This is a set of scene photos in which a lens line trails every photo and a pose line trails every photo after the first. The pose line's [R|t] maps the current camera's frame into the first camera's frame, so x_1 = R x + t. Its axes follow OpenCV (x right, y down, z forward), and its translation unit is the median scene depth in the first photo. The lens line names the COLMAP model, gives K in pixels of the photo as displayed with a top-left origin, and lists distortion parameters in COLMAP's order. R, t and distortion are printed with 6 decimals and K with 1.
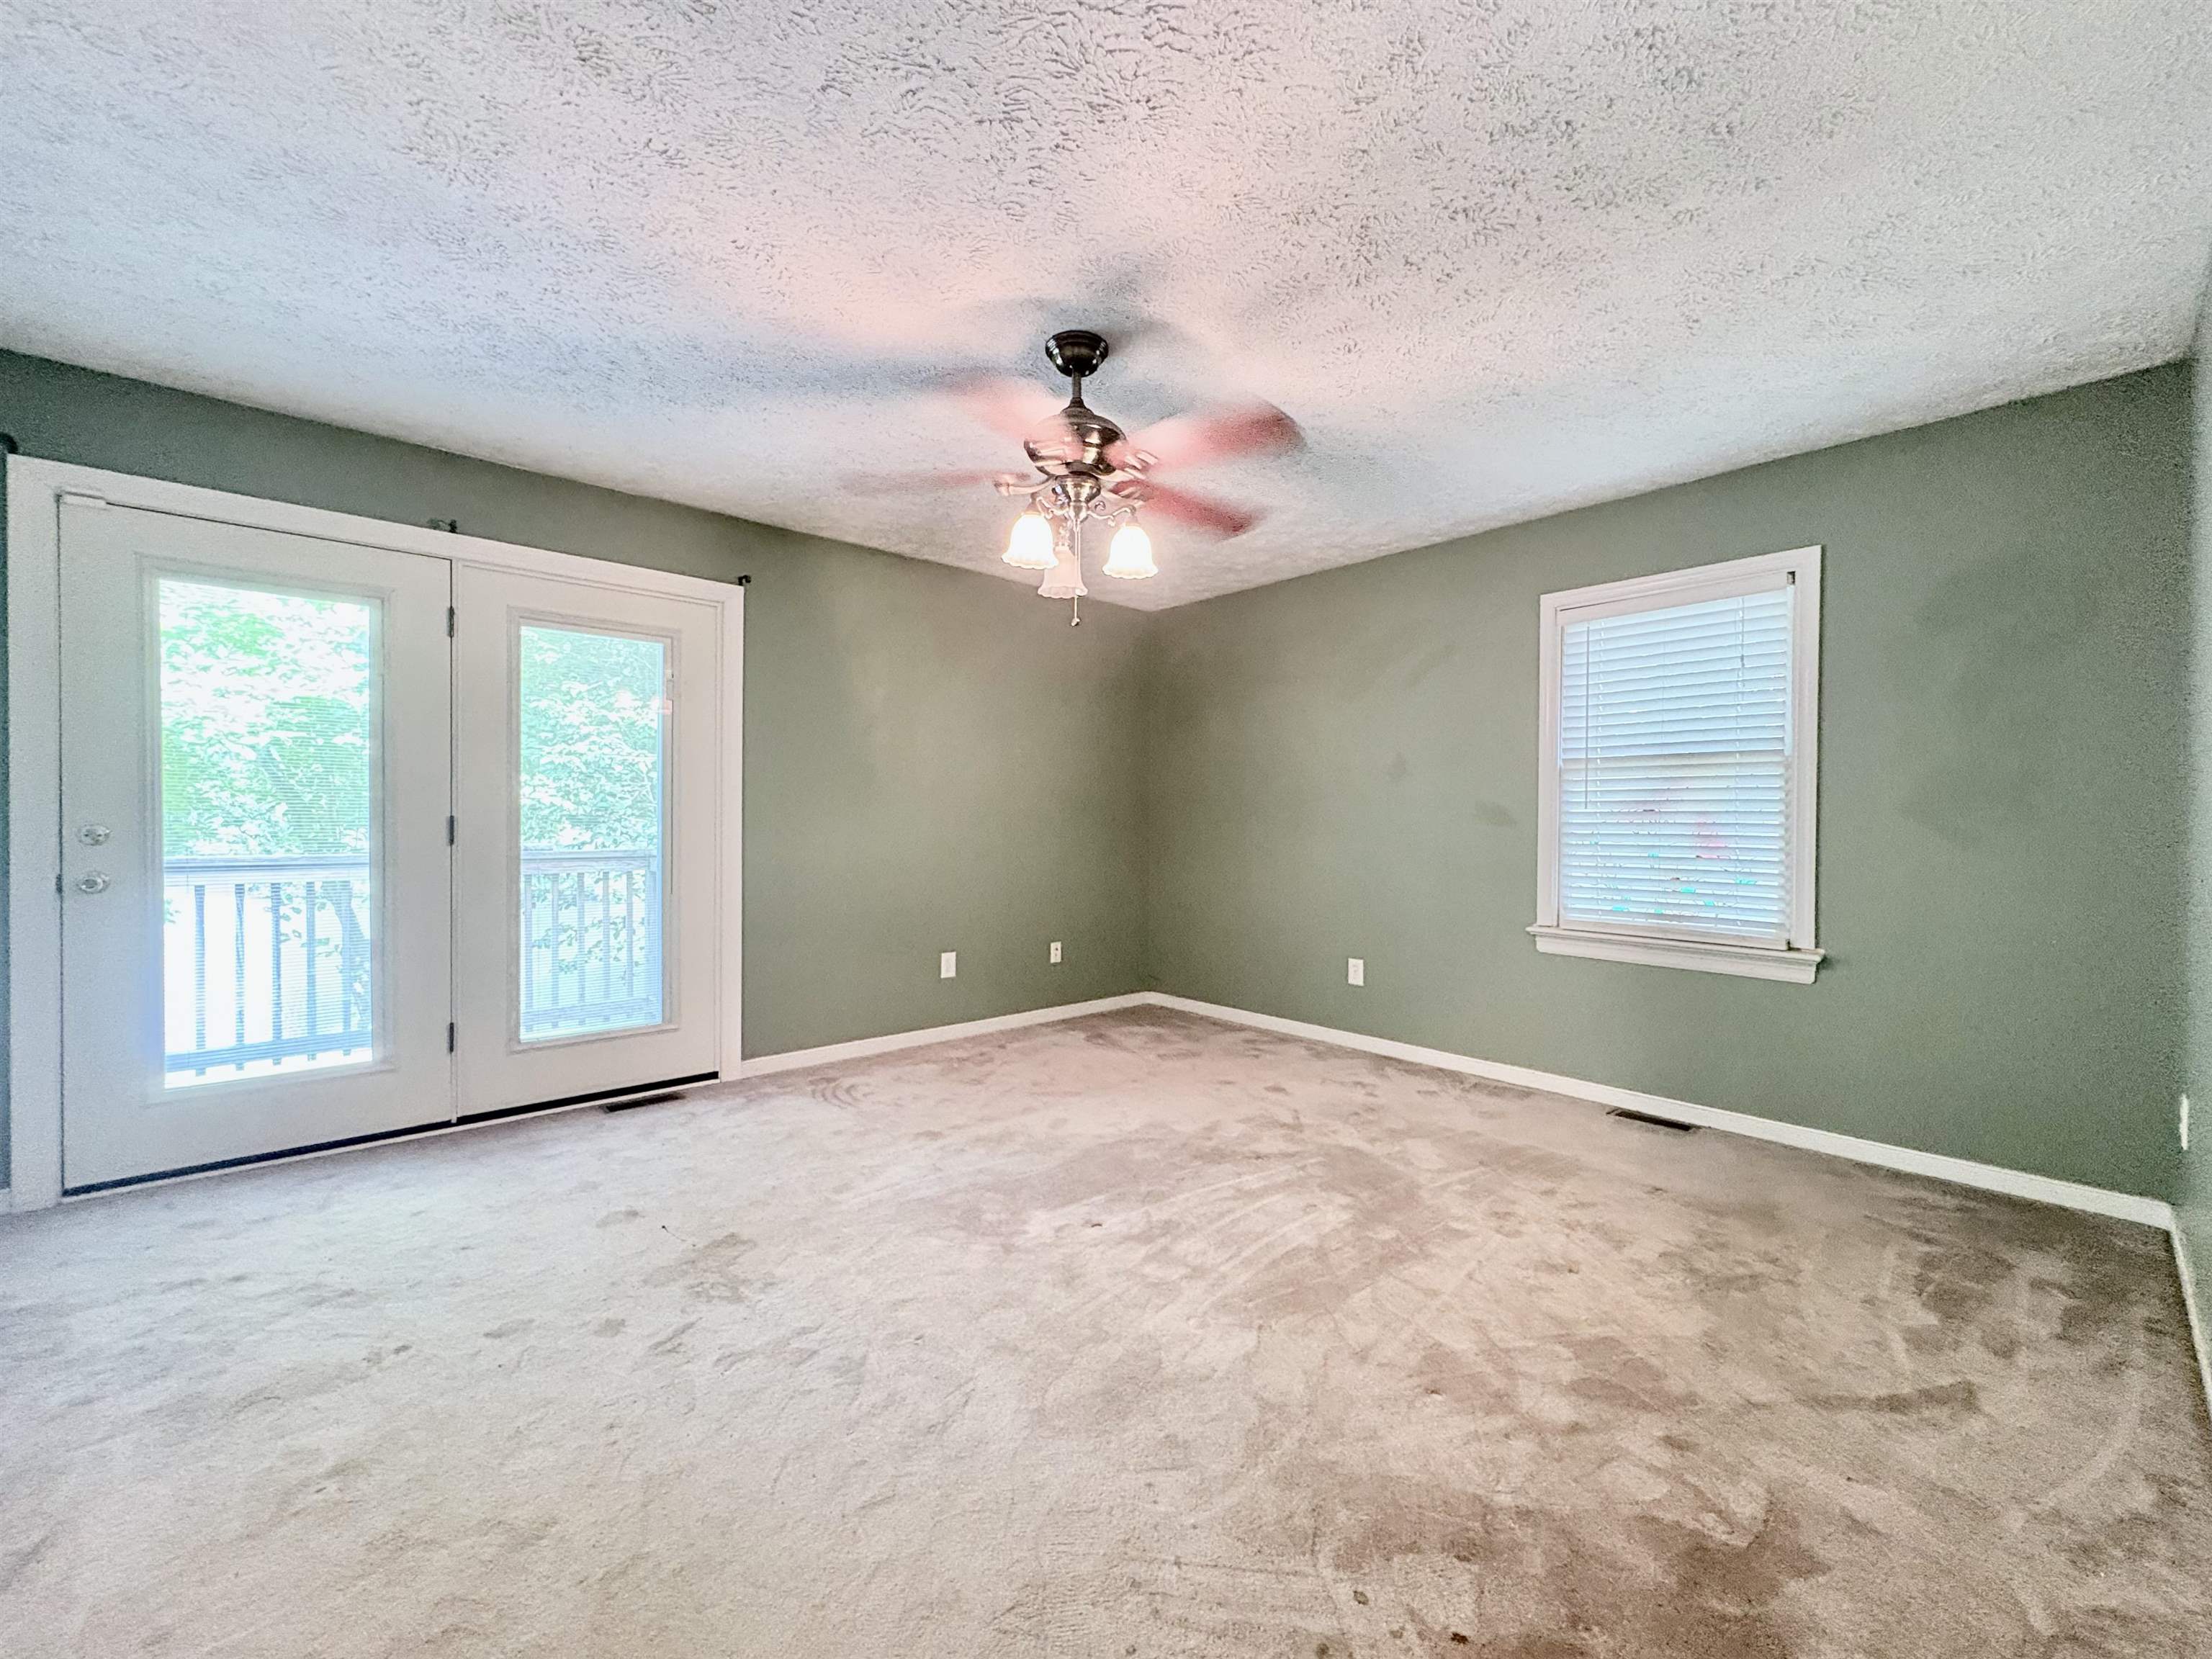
lens RADIAL K [[880.7, 0, 1103.4], [0, 880.7, 823.2], [0, 0, 1]] dist [-0.000309, 0.000014]
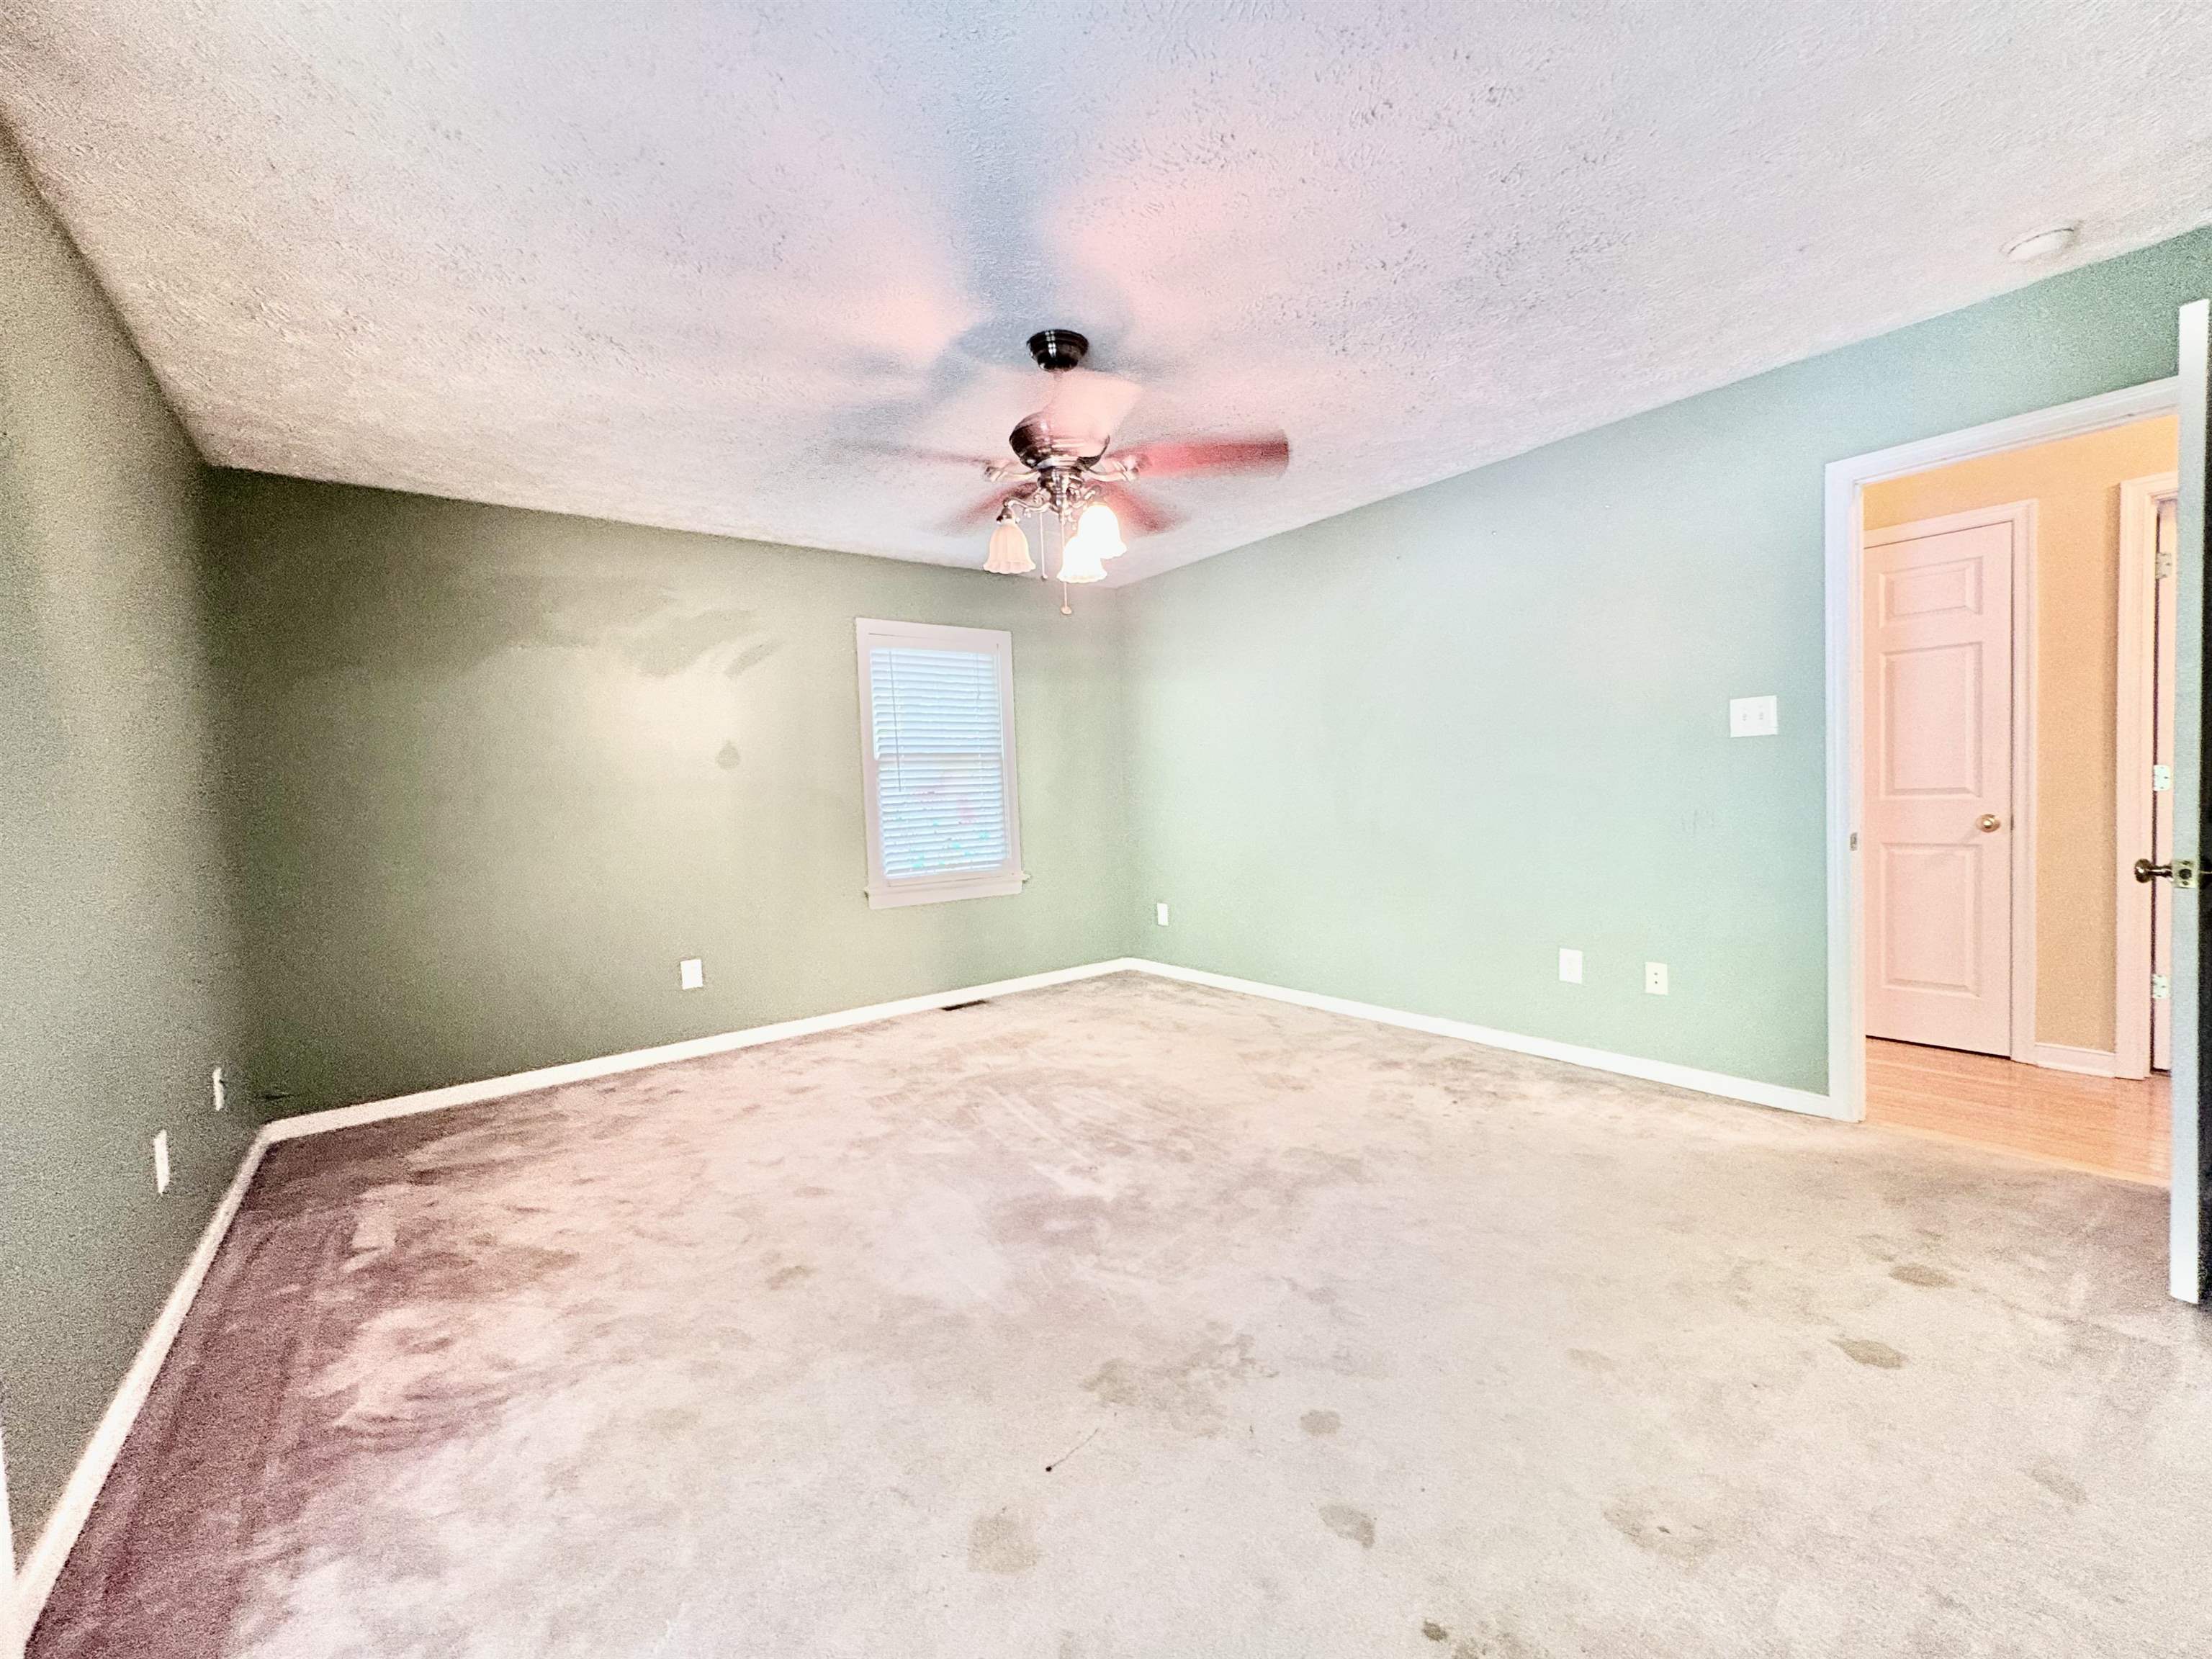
lens RADIAL K [[880.7, 0, 1103.6], [0, 880.7, 832.0], [0, 0, 1]] dist [-0.000309, 0.000014]
pose [[0.070937, -0.052028, 0.996123, -0.812273], [0.043420, 0.997853, 0.049027, -0.009927], [-0.996535, 0.039774, 0.073043, 0.673174]]
